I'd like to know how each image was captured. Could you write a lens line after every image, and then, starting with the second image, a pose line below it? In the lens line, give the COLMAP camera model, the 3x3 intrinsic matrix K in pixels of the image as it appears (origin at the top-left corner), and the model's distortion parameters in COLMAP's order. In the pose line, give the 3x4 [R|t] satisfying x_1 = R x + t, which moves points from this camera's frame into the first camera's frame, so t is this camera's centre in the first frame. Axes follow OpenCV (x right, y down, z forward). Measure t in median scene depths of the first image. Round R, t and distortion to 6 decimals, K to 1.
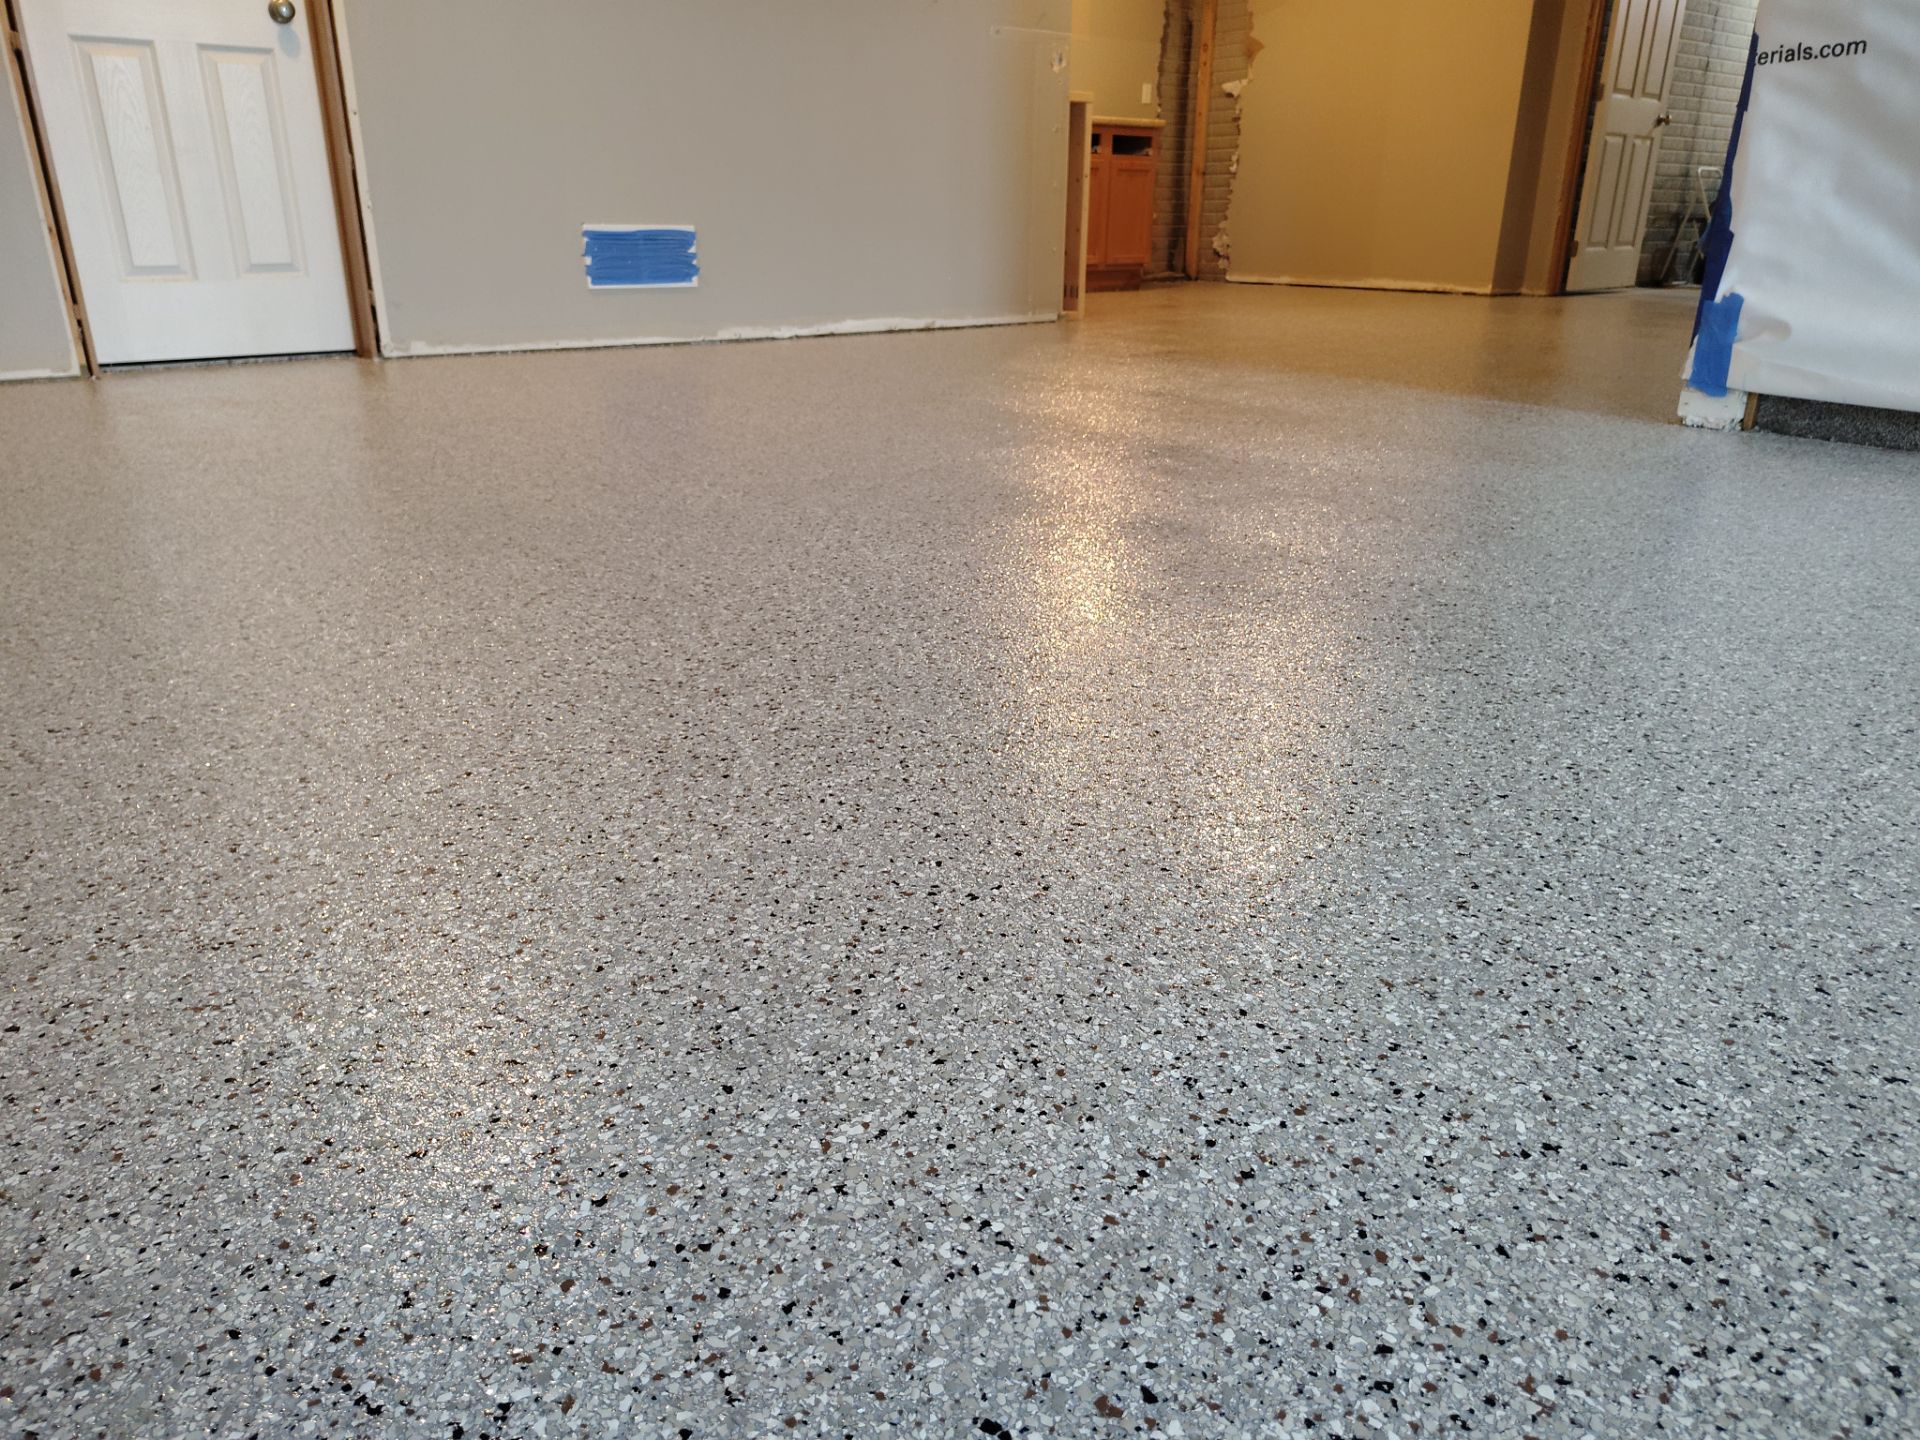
lens RADIAL K [[1334.7, 0, 955.2], [0, 1334.7, 745.7], [0, 0, 1]] dist [0.037242, -0.044367]
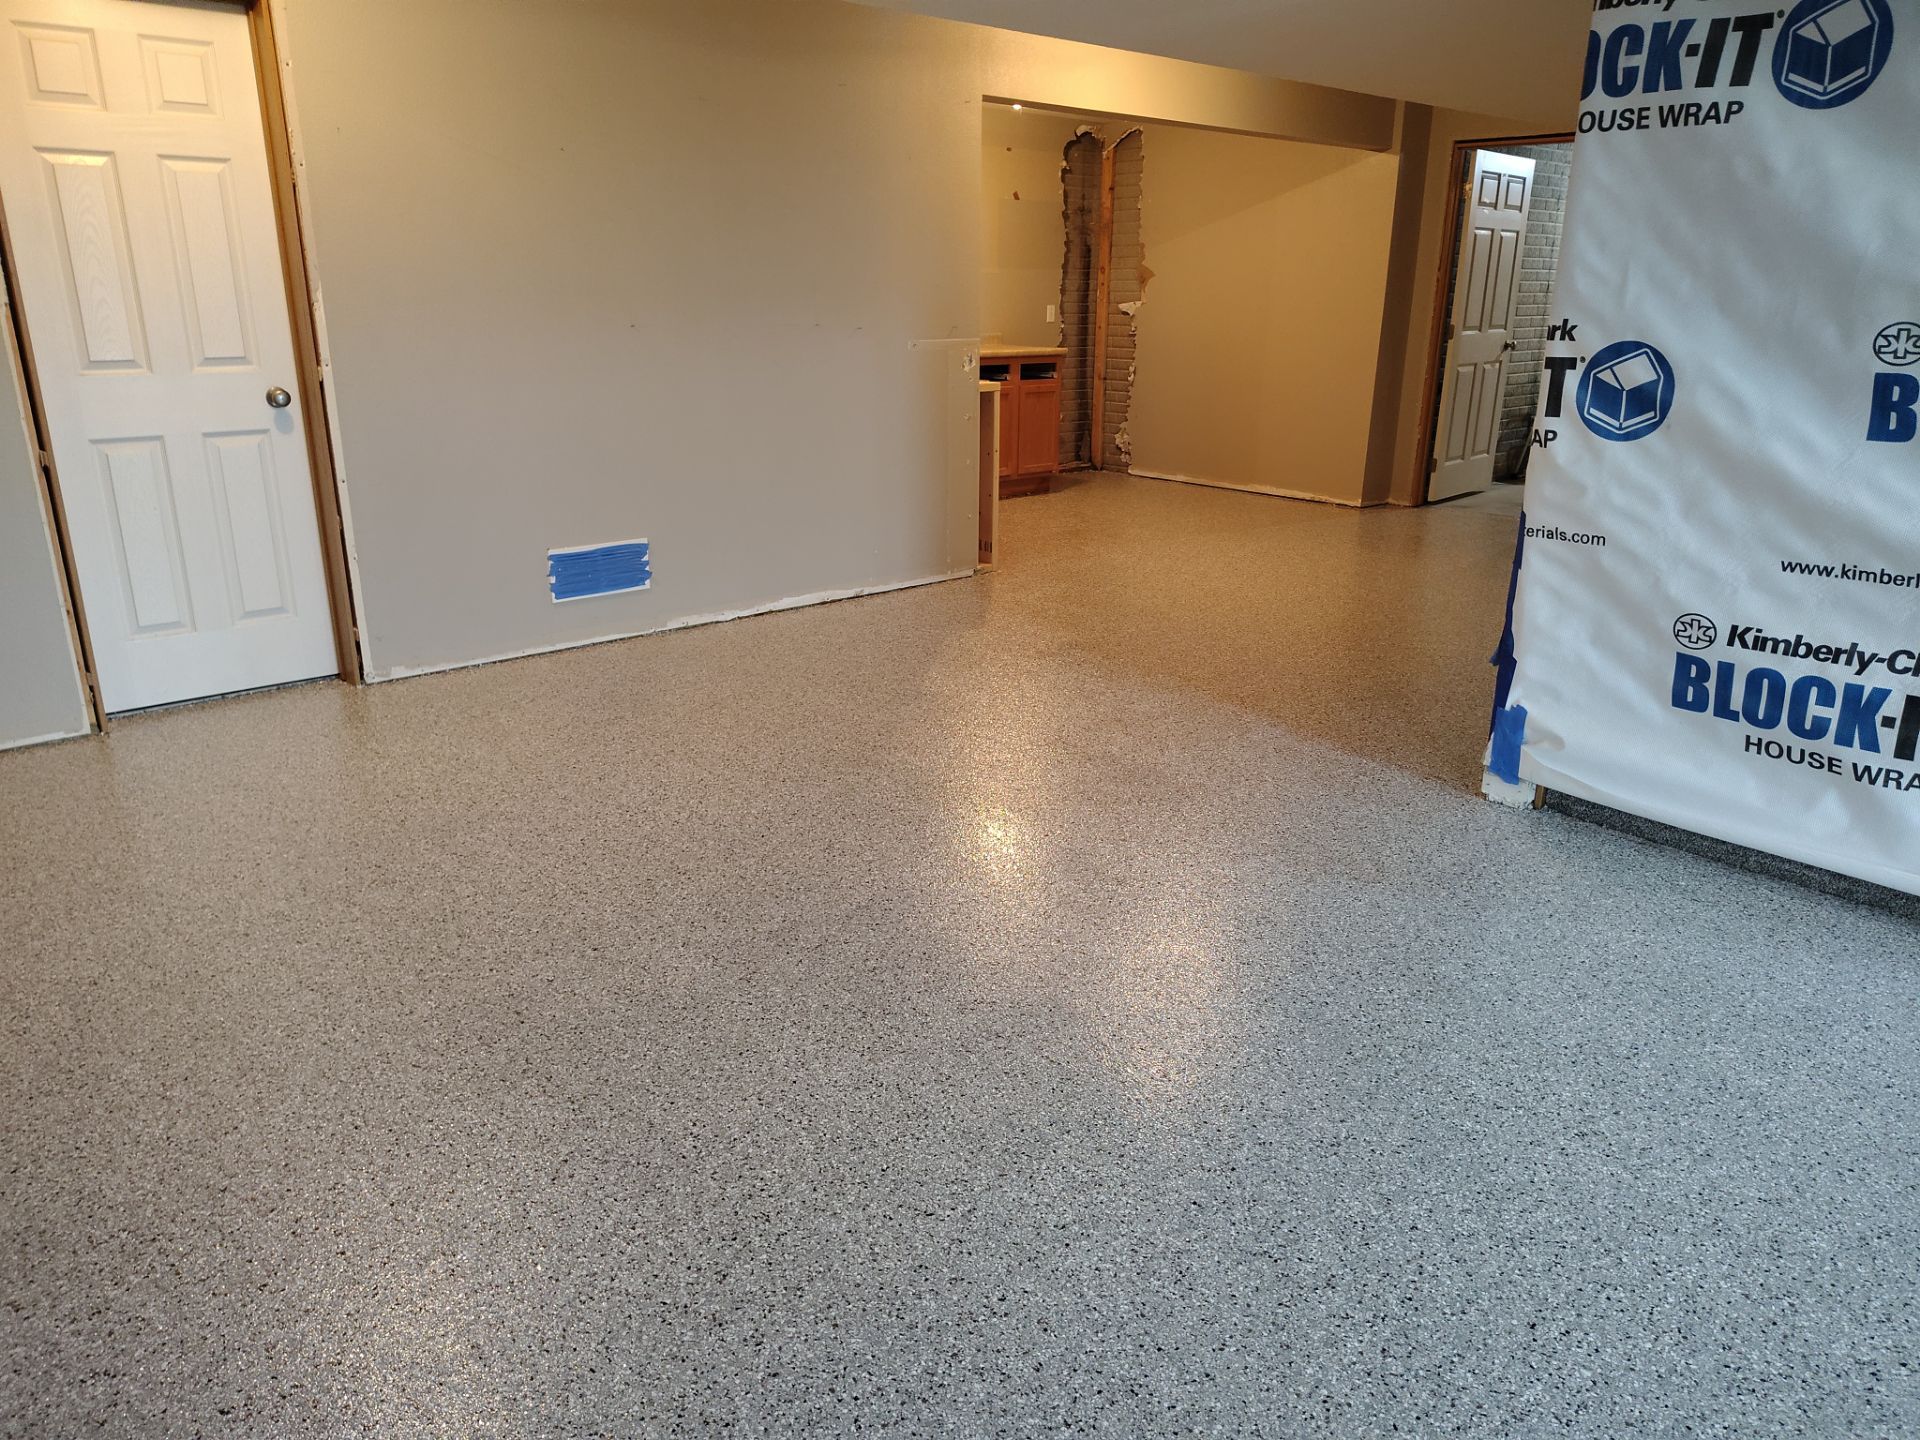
lens RADIAL K [[1325.5, 0, 963.6], [0, 1325.5, 718.1], [0, 0, 1]] dist [0.064109, -0.075877]
pose [[0.998061, -0.017576, 0.059707, 0.000307], [0.021242, 0.997891, -0.061332, -0.155573], [-0.058503, 0.062482, 0.996330, -0.109598]]
